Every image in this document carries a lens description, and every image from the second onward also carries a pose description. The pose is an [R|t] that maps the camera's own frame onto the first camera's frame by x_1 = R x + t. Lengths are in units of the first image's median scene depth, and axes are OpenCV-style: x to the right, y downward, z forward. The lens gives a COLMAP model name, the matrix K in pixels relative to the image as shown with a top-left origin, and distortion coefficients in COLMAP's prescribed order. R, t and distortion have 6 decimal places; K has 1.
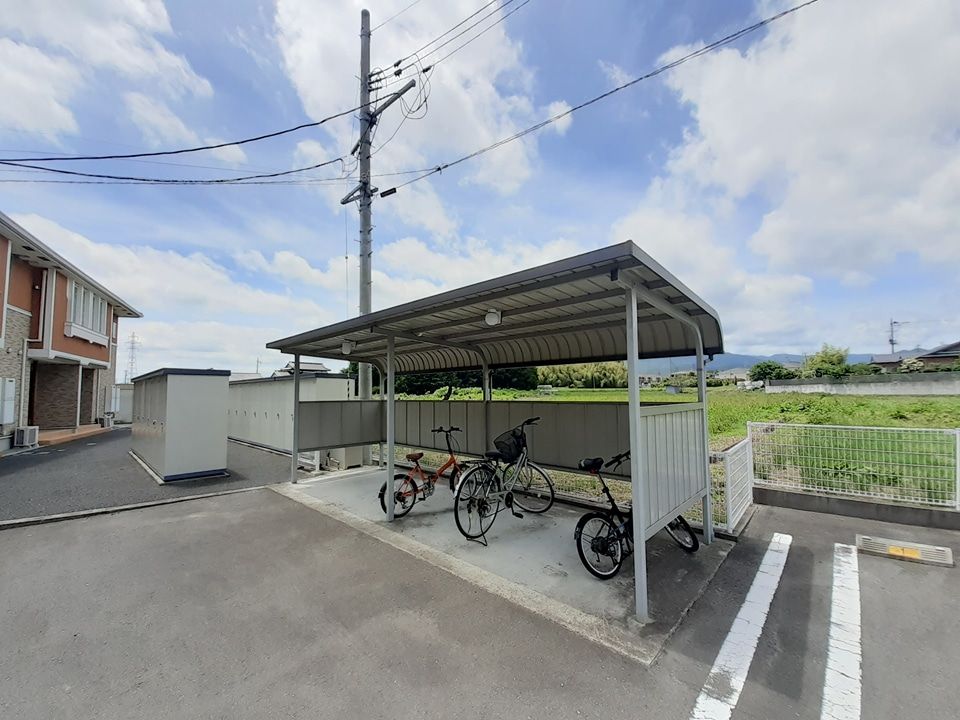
lens RADIAL K [[379.7, 0, 466.2], [0, 379.7, 369.6], [0, 0, 1]] dist [-0.012657, -0.002407]
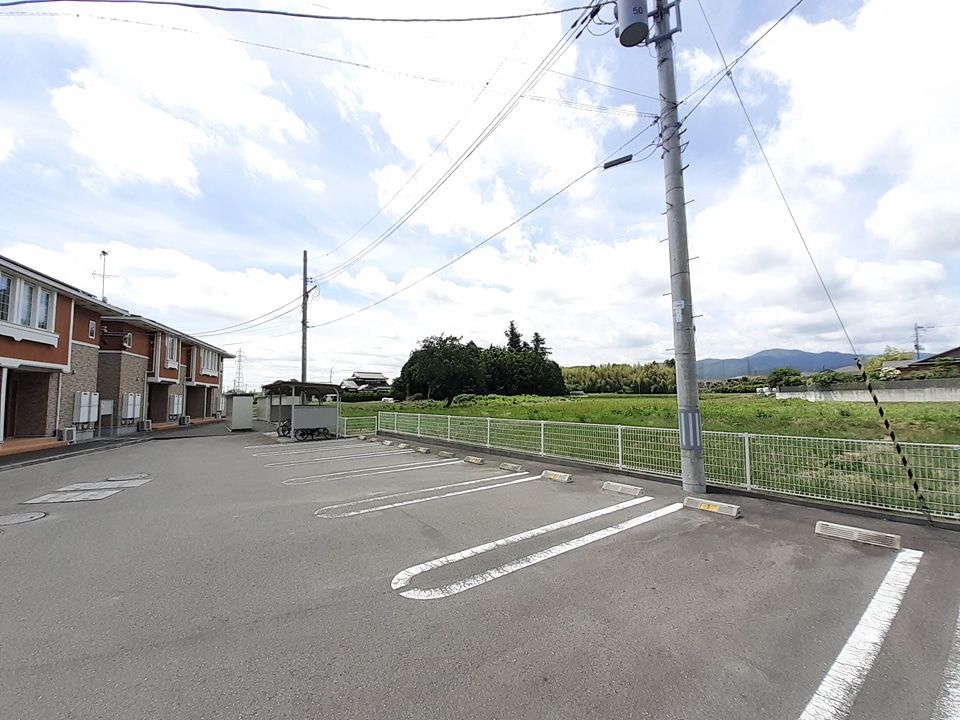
lens RADIAL K [[379.7, 0, 478.0], [0, 379.7, 365.9], [0, 0, 1]] dist [-0.012657, -0.002407]
pose [[0.985964, -0.012727, -0.166474, 1.507470], [0.009198, 0.999717, -0.021951, -0.133647], [0.166707, 0.020111, 0.985801, -1.520635]]
